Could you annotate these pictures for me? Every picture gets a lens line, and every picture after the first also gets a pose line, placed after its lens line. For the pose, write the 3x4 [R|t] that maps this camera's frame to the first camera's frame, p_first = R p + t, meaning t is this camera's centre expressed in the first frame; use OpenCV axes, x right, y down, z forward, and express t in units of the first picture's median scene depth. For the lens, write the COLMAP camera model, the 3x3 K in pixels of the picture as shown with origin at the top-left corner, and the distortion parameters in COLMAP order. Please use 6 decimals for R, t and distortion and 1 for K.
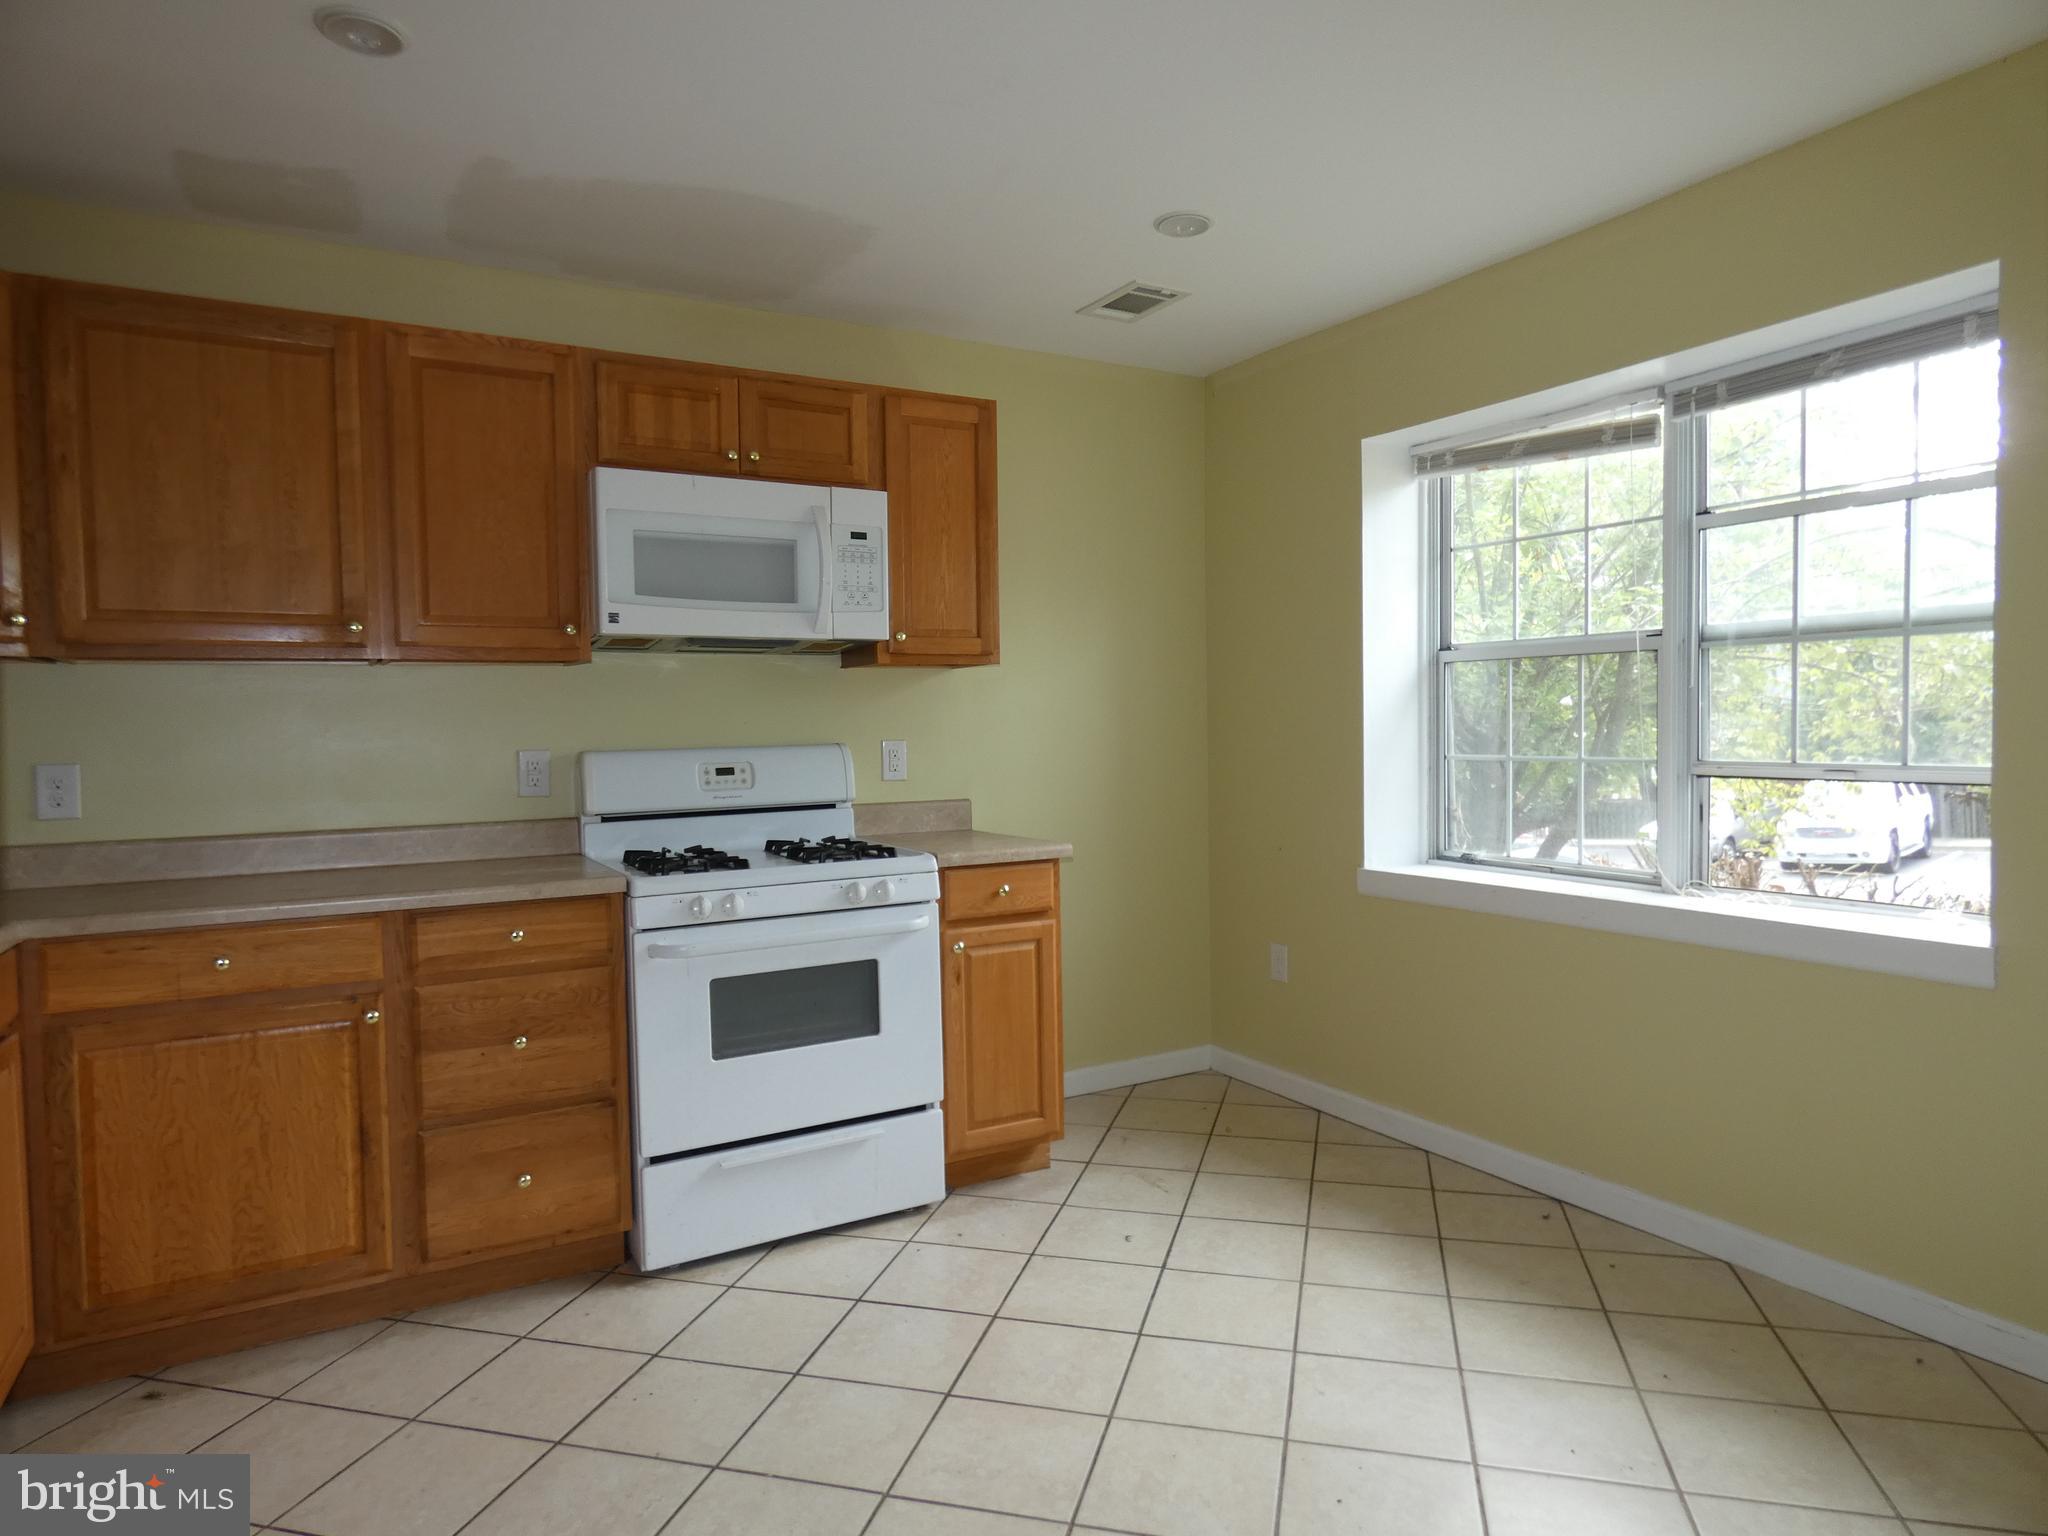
lens RADIAL K [[1229.2, 0, 1024.0], [0, 1229.2, 768.0], [0, 0, 1]] dist [0.007210, -0.005075]
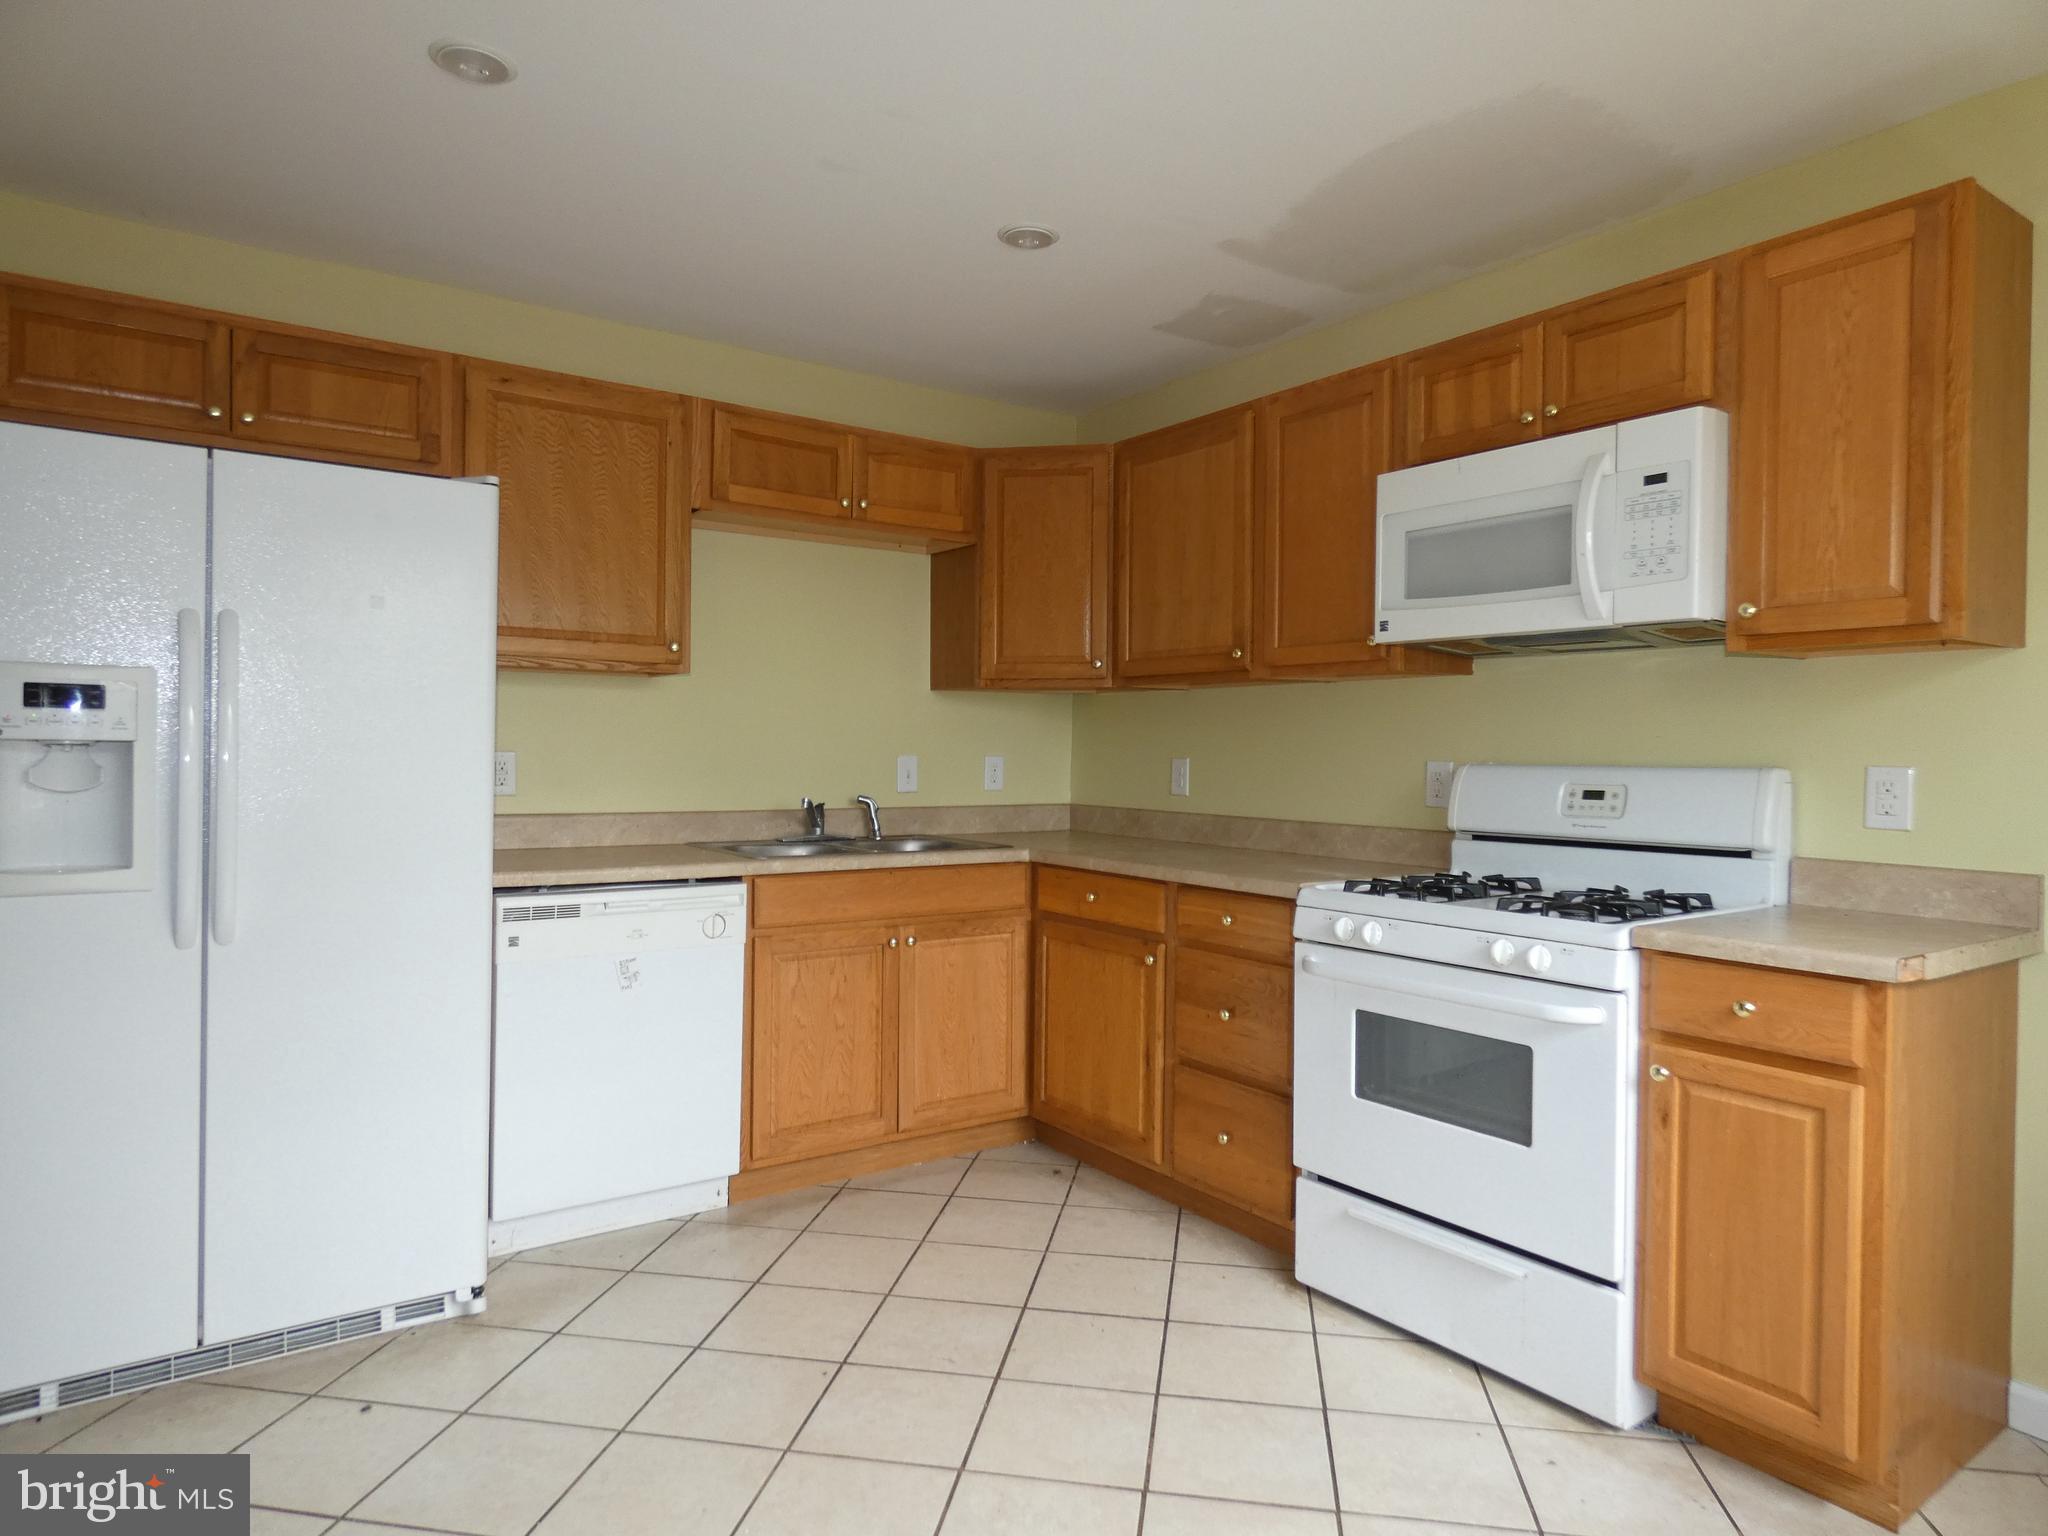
lens RADIAL K [[1229.2, 0, 1024.0], [0, 1229.2, 768.0], [0, 0, 1]] dist [0.007210, -0.005075]
pose [[0.099982, 0.034883, -0.994378, 0.580697], [-0.047604, 0.998408, 0.030238, -0.023757], [0.993850, 0.044313, 0.101484, 0.587393]]
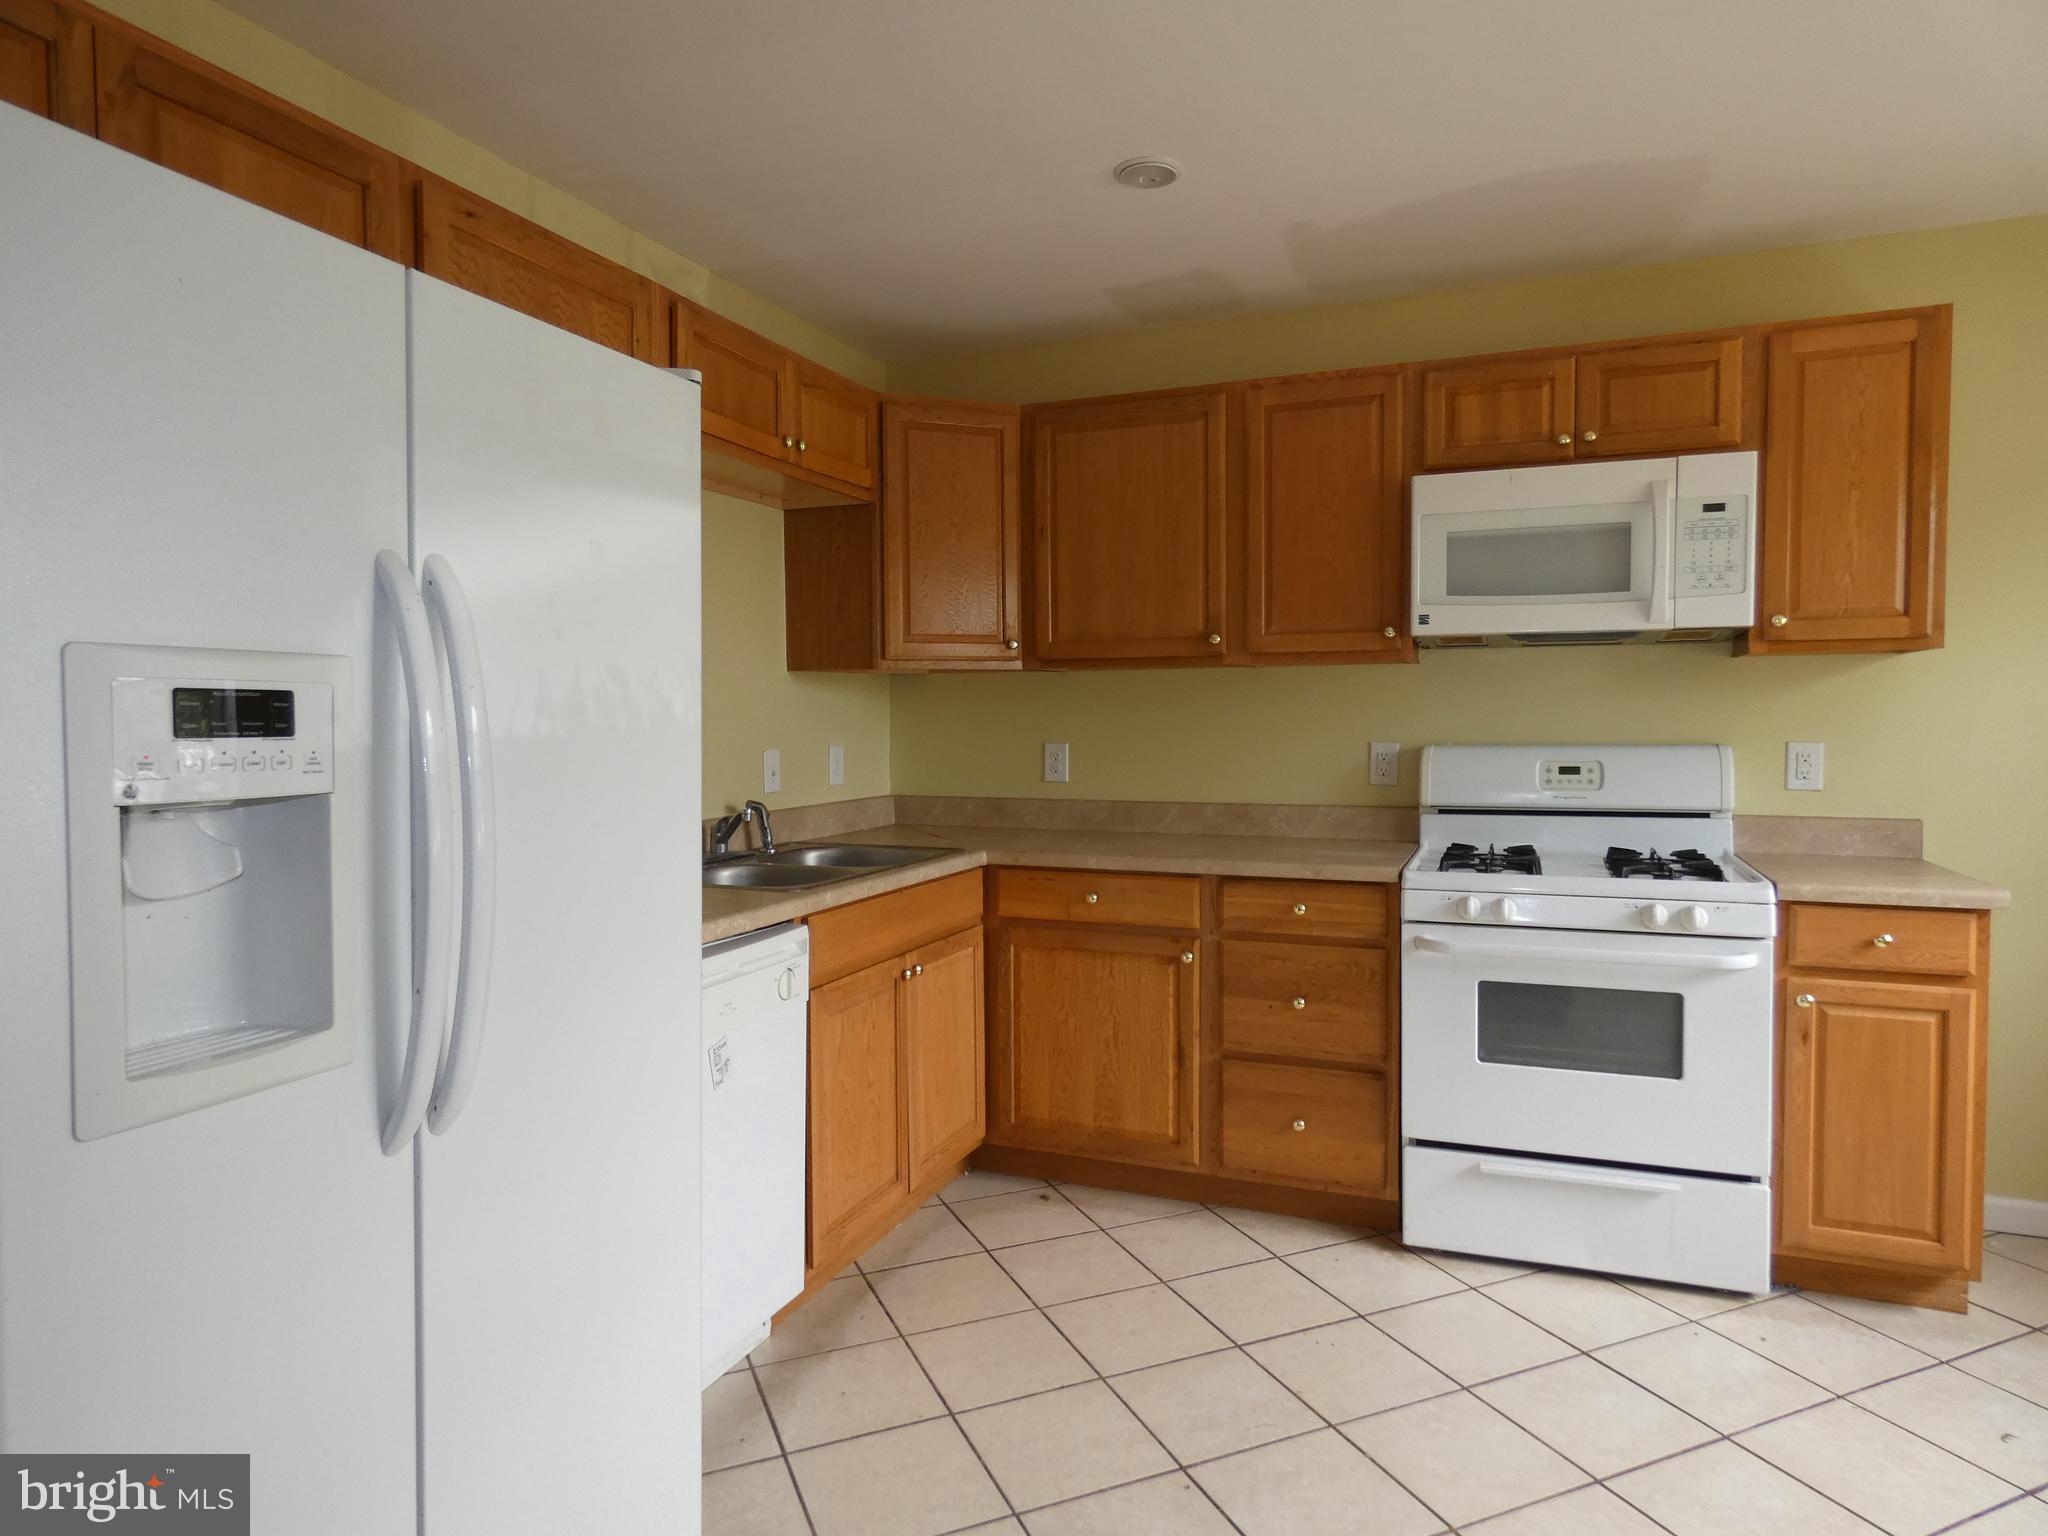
lens RADIAL K [[1229.2, 0, 1024.0], [0, 1229.2, 768.0], [0, 0, 1]] dist [0.007210, -0.005075]
pose [[0.623682, 0.049034, -0.780139, 0.258531], [-0.032224, 0.998795, 0.037016, -0.022673], [0.781014, 0.002053, 0.624511, 0.080389]]
